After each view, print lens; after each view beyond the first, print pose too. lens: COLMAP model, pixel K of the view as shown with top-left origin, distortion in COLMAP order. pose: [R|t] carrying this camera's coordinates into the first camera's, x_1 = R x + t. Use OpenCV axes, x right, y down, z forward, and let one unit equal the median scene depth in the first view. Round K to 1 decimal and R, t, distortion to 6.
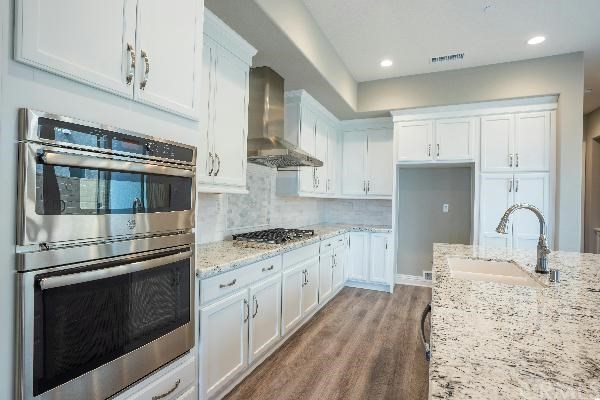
lens RADIAL K [[303.5, 0, 294.6], [0, 303.5, 198.8], [0, 0, 1]] dist [-0.067069, 0.035101]
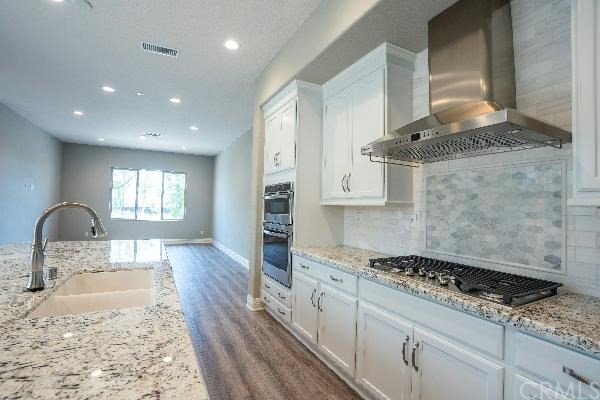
lens RADIAL K [[280.4, 0, 294.2], [0, 280.4, 199.4], [0, 0, 1]] dist [-0.070410, 0.025235]
pose [[-0.613323, -0.059035, -0.787623, 0.472657], [-0.035581, 0.998256, -0.047116, 0.010927], [0.789030, -0.000873, -0.614354, 0.939435]]
